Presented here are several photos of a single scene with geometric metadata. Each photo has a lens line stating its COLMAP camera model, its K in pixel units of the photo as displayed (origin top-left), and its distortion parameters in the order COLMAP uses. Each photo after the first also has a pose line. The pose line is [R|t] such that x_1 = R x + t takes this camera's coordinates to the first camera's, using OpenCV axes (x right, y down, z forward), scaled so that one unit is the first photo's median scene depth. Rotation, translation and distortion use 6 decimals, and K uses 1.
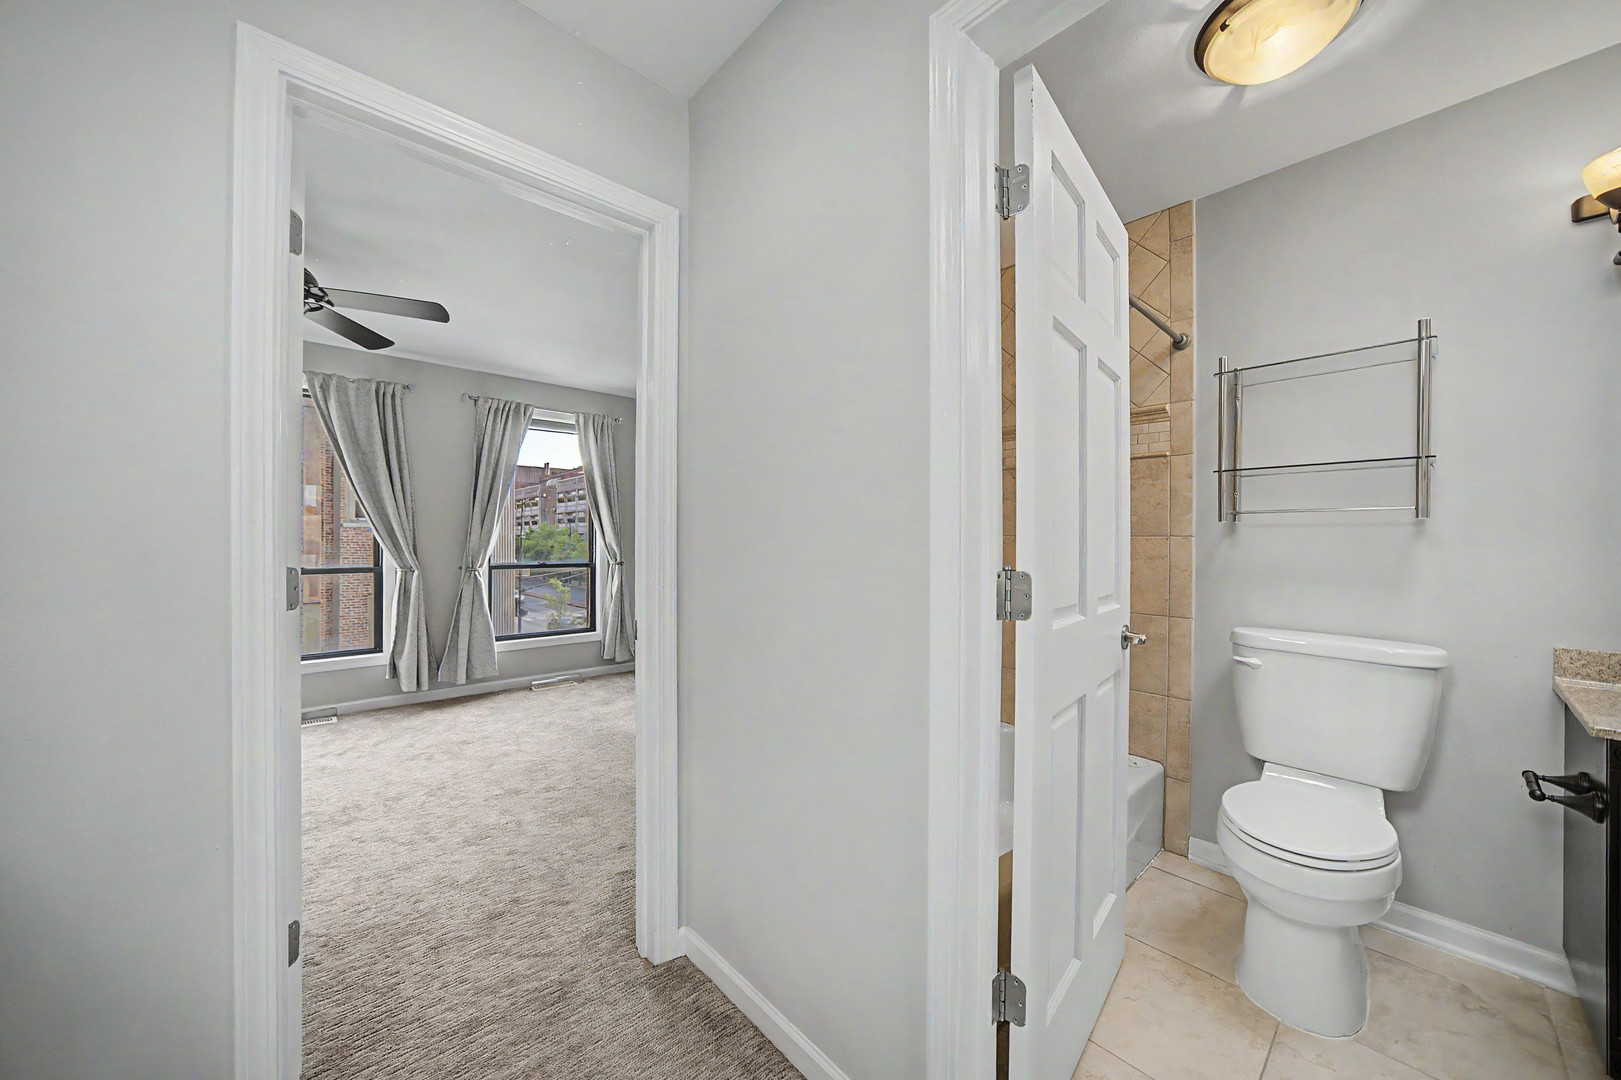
lens RADIAL K [[541.1, 0, 810.5], [0, 541.1, 540.0], [0, 0, 1]] dist [-0.017638, 0.000177]
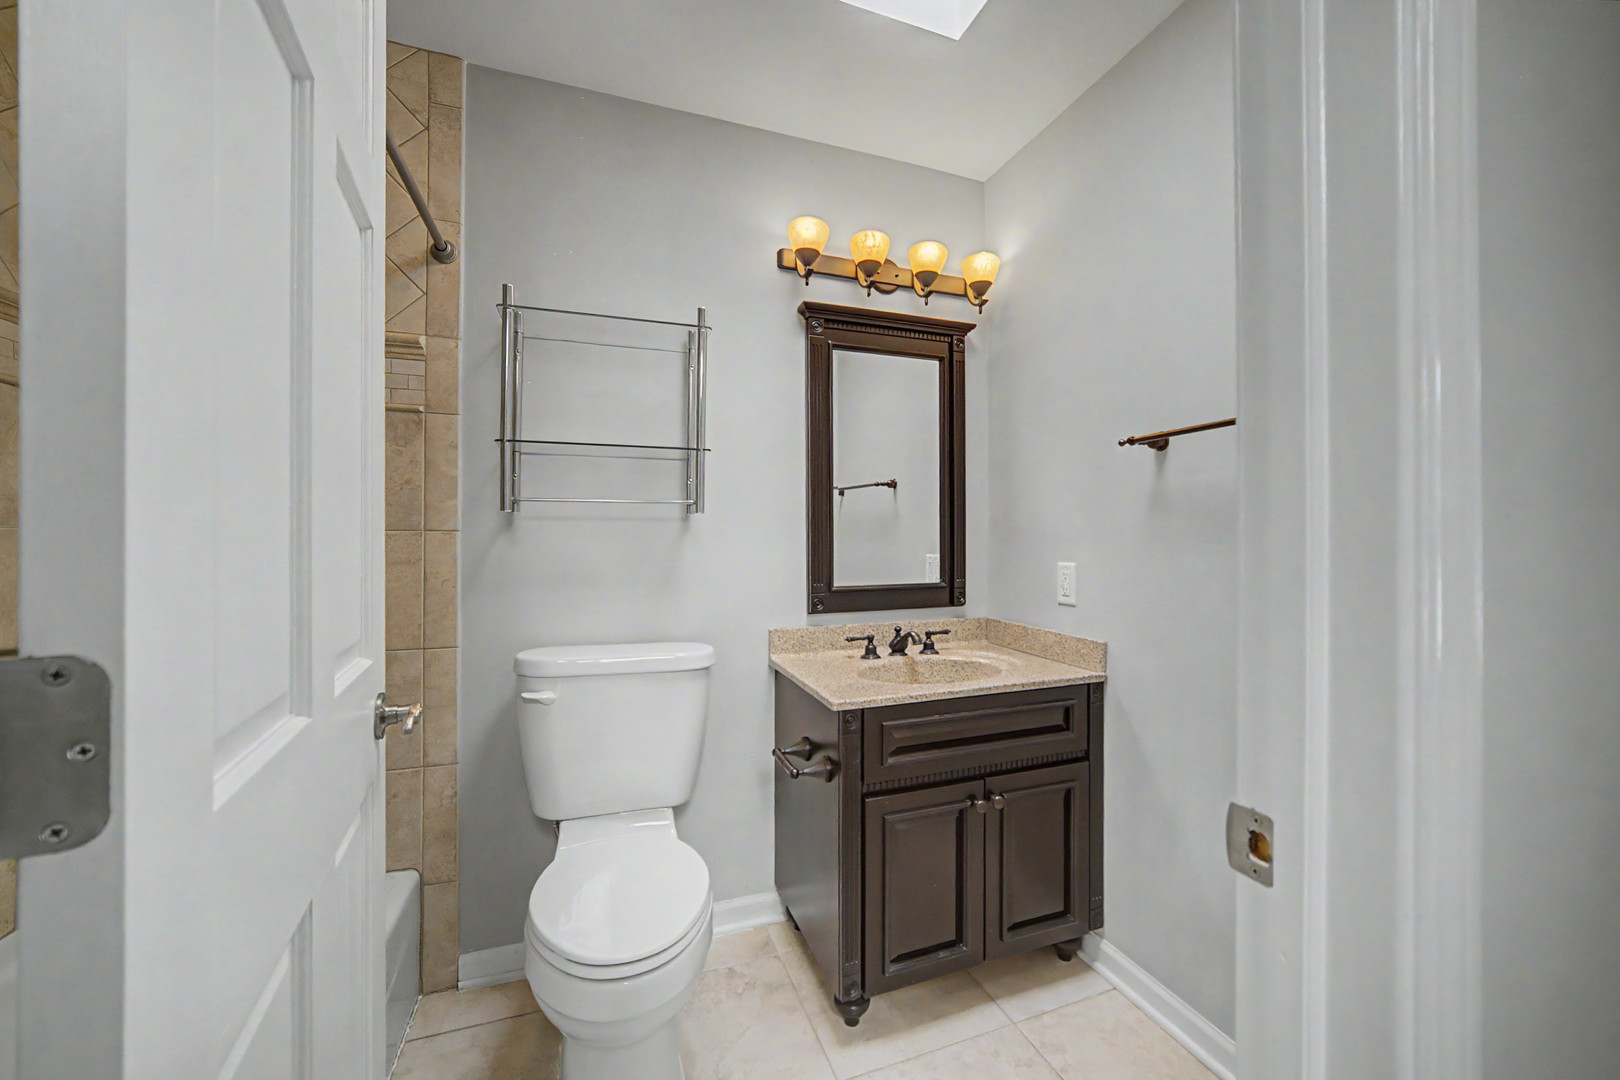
lens RADIAL K [[618.7, 0, 810.5], [0, 618.7, 535.8], [0, 0, 1]] dist [-0.009668, -0.000064]
pose [[0.354638, -0.001293, 0.935003, 0.134141], [-0.000284, 0.999999, 0.001491, -0.001749], [-0.935004, -0.000794, 0.354637, 0.317862]]
